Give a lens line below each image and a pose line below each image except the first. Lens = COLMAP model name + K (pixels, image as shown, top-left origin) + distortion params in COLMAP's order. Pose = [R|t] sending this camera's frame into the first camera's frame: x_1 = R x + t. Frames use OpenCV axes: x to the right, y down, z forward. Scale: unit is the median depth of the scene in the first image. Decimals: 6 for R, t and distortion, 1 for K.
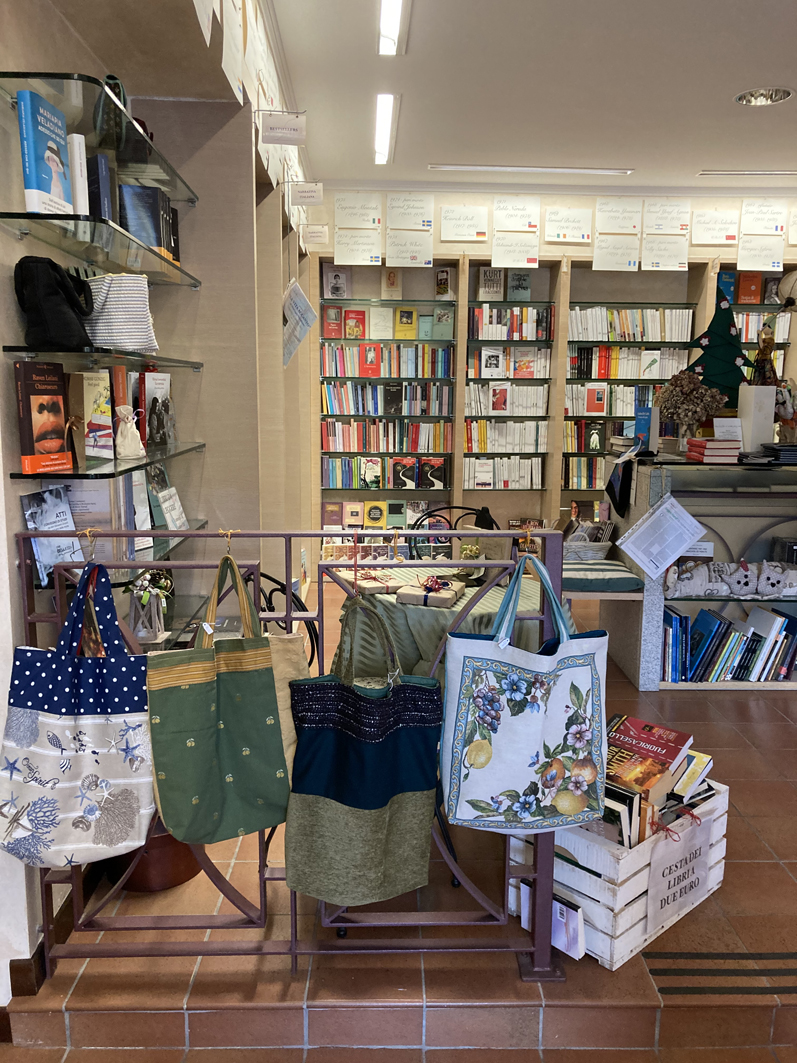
lens RADIAL K [[883.2, 0, 396.6], [0, 883.2, 549.1], [0, 0, 1]] dist [0.011819, -0.006055]
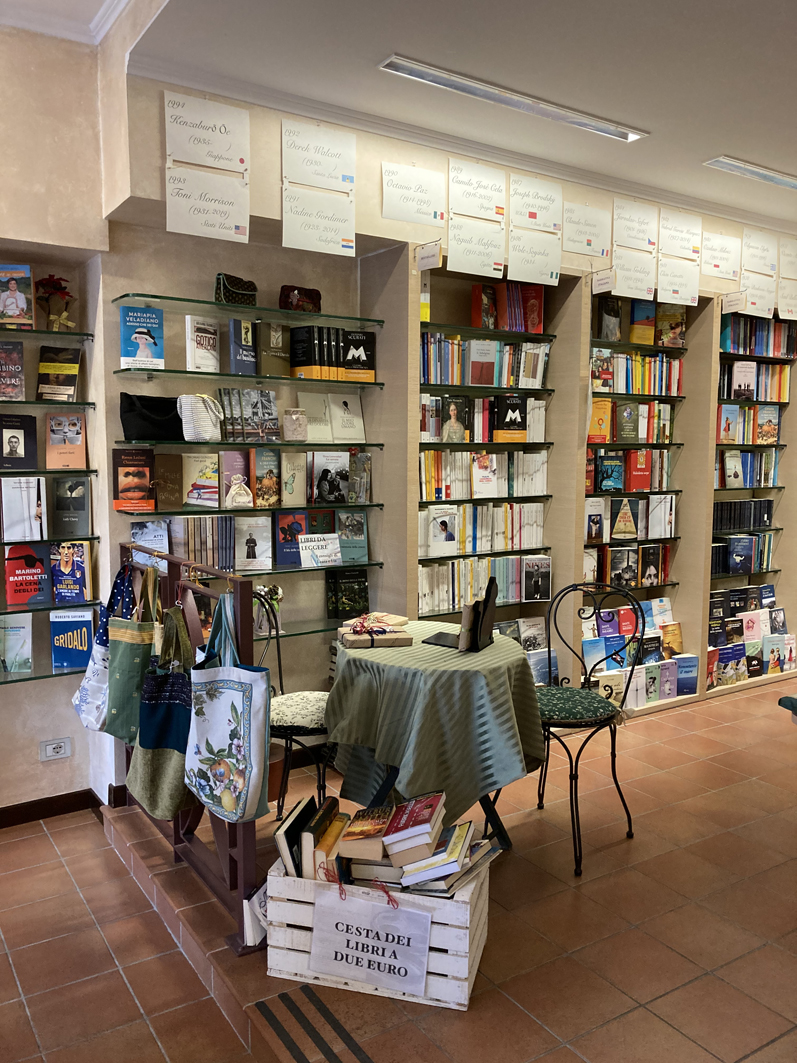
lens RADIAL K [[878.2, 0, 398.5], [0, 878.2, 531.5], [0, 0, 1]] dist [0.031642, -0.019713]
pose [[0.532883, 0.082486, -0.842159, 0.435955], [-0.156012, 0.987753, -0.001972, -0.039397], [0.831683, 0.132437, 0.539226, 0.157812]]
